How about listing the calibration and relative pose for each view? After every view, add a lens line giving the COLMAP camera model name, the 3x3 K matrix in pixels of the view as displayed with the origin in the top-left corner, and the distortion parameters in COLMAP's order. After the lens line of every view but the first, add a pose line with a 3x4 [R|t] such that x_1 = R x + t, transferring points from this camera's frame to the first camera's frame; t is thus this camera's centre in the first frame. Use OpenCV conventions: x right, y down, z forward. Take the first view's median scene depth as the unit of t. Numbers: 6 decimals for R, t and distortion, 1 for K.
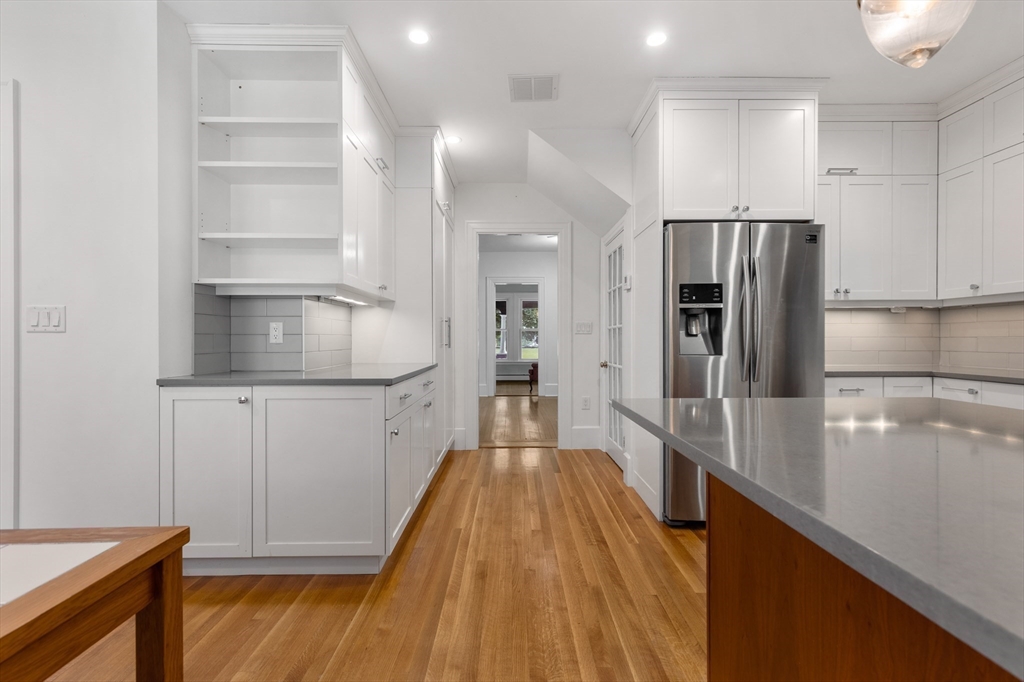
lens RADIAL K [[463.7, 0, 517.0], [0, 463.7, 339.1], [0, 0, 1]] dist [0.010753, -0.003172]
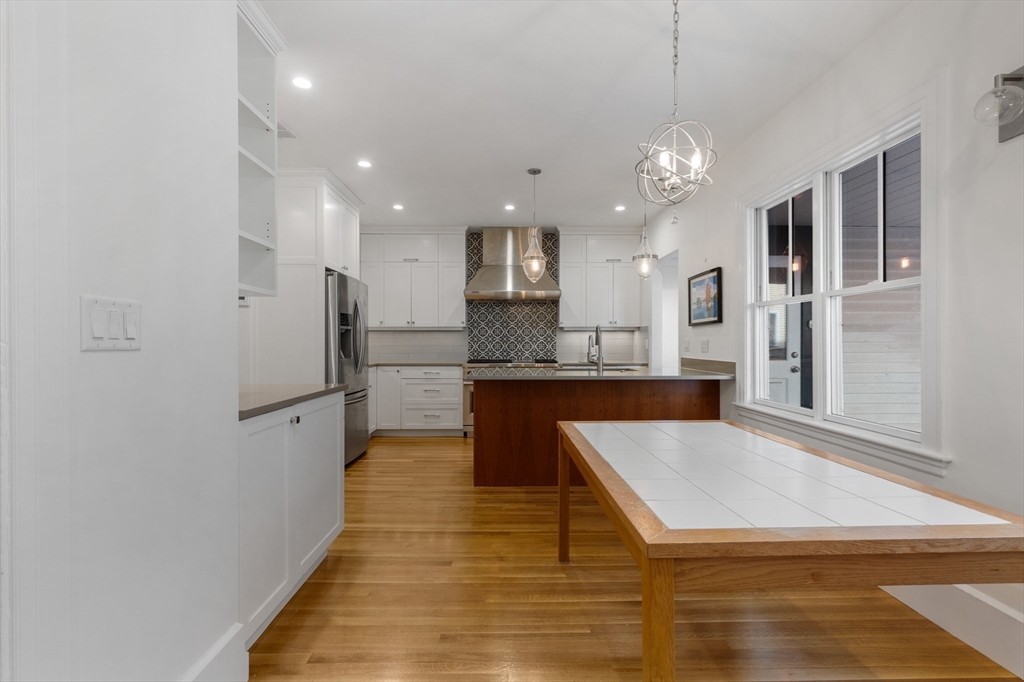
lens RADIAL K [[463.7, 0, 517.6], [0, 463.7, 343.0], [0, 0, 1]] dist [0.010753, -0.003172]
pose [[-0.014305, 0.001415, 0.999897, -1.150592], [0.000774, 0.999999, -0.001404, -0.016686], [-0.999897, 0.000753, -0.014306, 0.428820]]
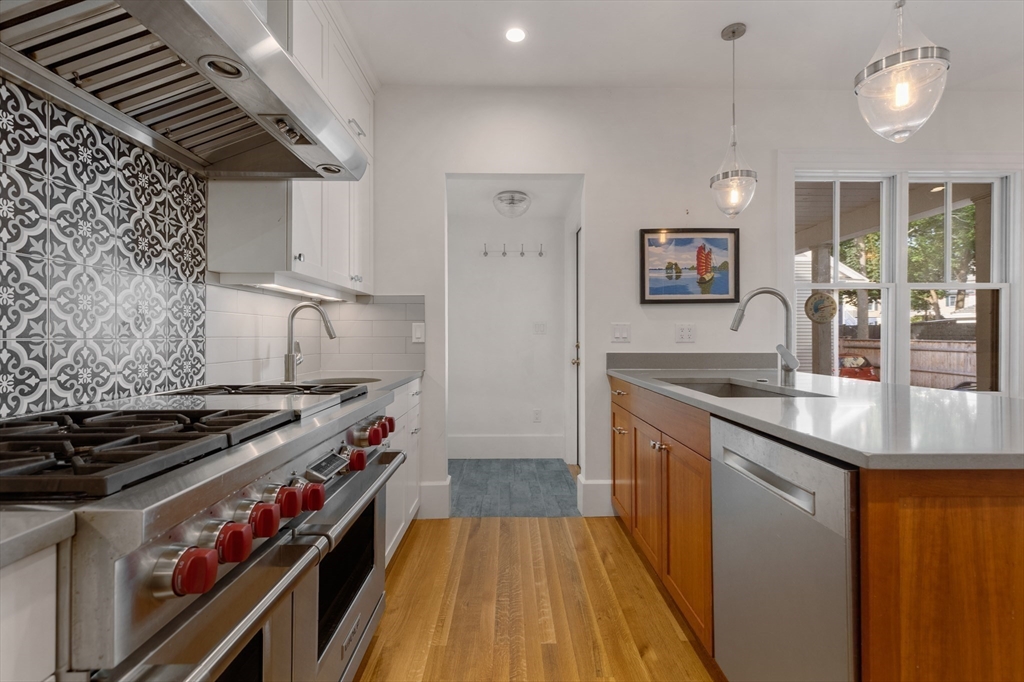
lens RADIAL K [[463.7, 0, 514.0], [0, 463.7, 334.3], [0, 0, 1]] dist [0.010753, -0.003172]
pose [[-0.999971, 0.002555, -0.007163, 0.718019], [0.002583, 0.999989, -0.003817, -0.004984], [0.007154, -0.003836, -0.999967, 0.844715]]
